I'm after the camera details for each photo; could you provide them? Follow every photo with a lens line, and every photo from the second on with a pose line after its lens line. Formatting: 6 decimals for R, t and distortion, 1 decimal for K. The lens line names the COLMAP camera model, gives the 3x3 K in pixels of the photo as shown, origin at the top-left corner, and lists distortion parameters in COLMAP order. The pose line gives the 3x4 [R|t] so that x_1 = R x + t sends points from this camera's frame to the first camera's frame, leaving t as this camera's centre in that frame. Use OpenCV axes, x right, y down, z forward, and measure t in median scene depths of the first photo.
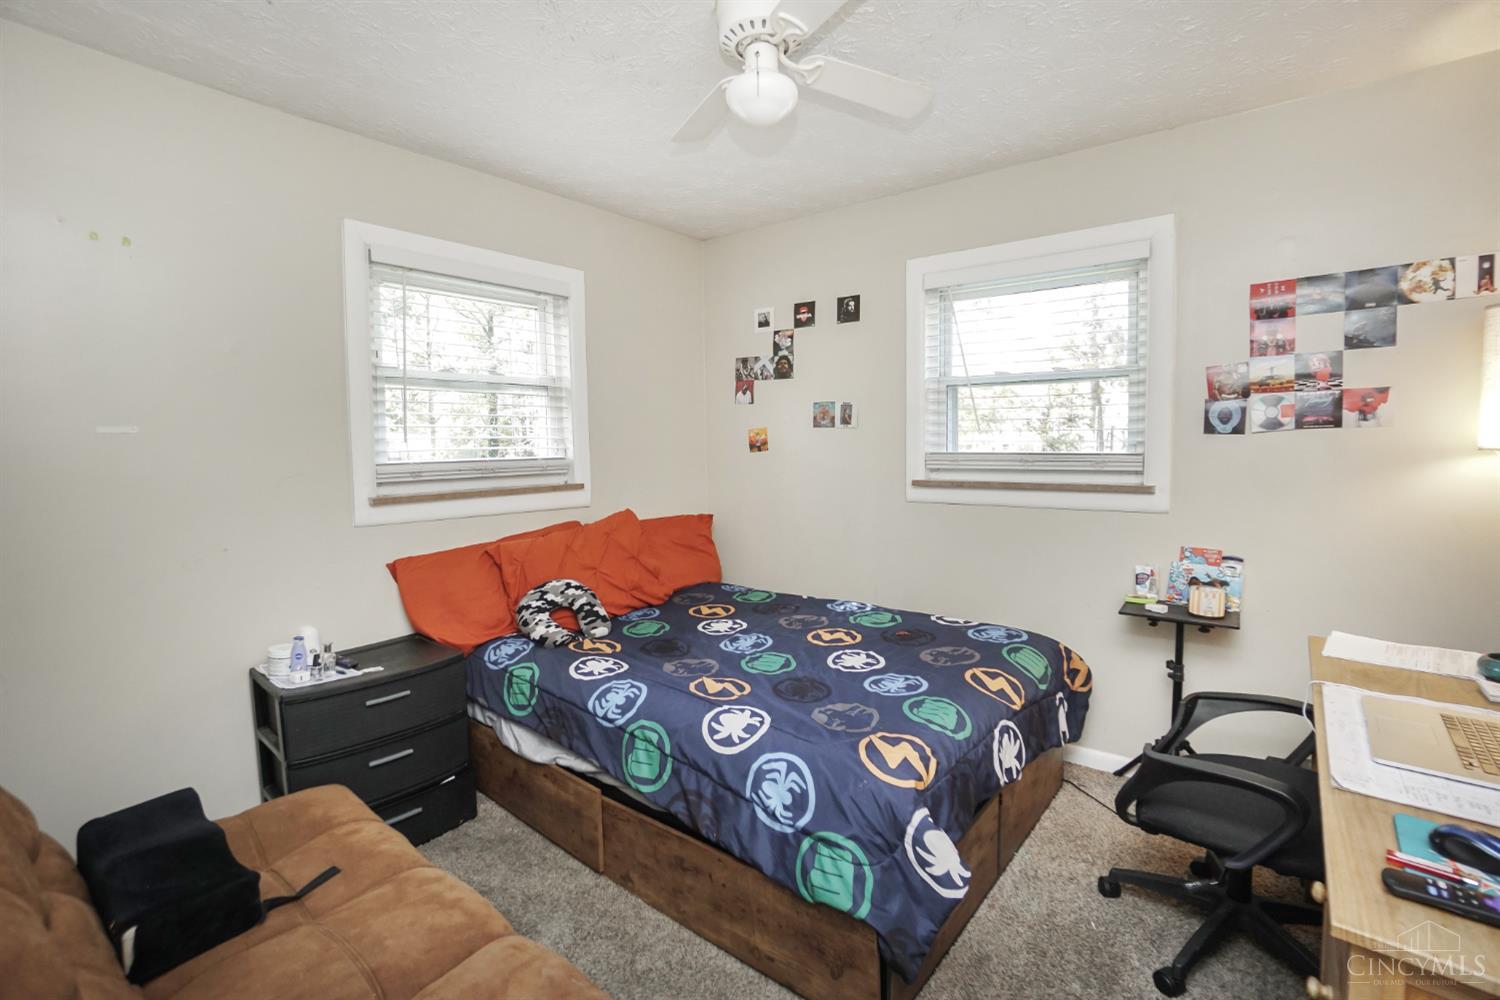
lens RADIAL K [[672.9, 0, 748.2], [0, 672.9, 491.2], [0, 0, 1]] dist [-0.045913, 0.012469]
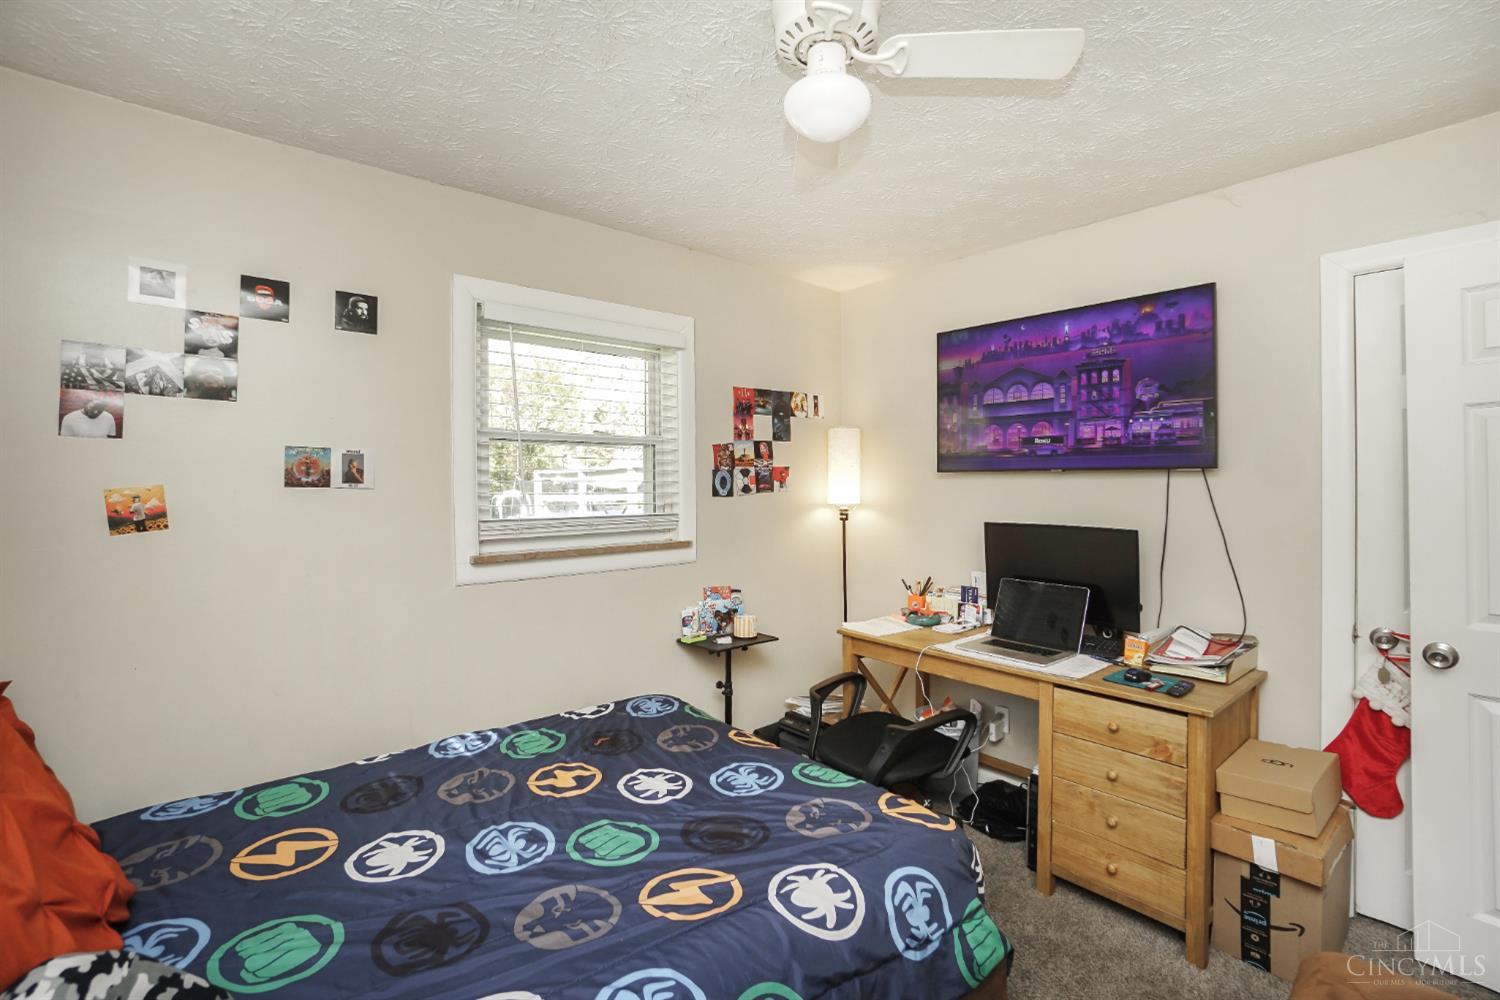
lens RADIAL K [[672.9, 0, 760.3], [0, 672.9, 491.8], [0, 0, 1]] dist [-0.045913, 0.012469]
pose [[0.196881, -0.002261, 0.980425, -0.564126], [0.074197, 0.997164, -0.012600, -0.073060], [-0.977616, 0.075225, 0.196490, 0.658180]]
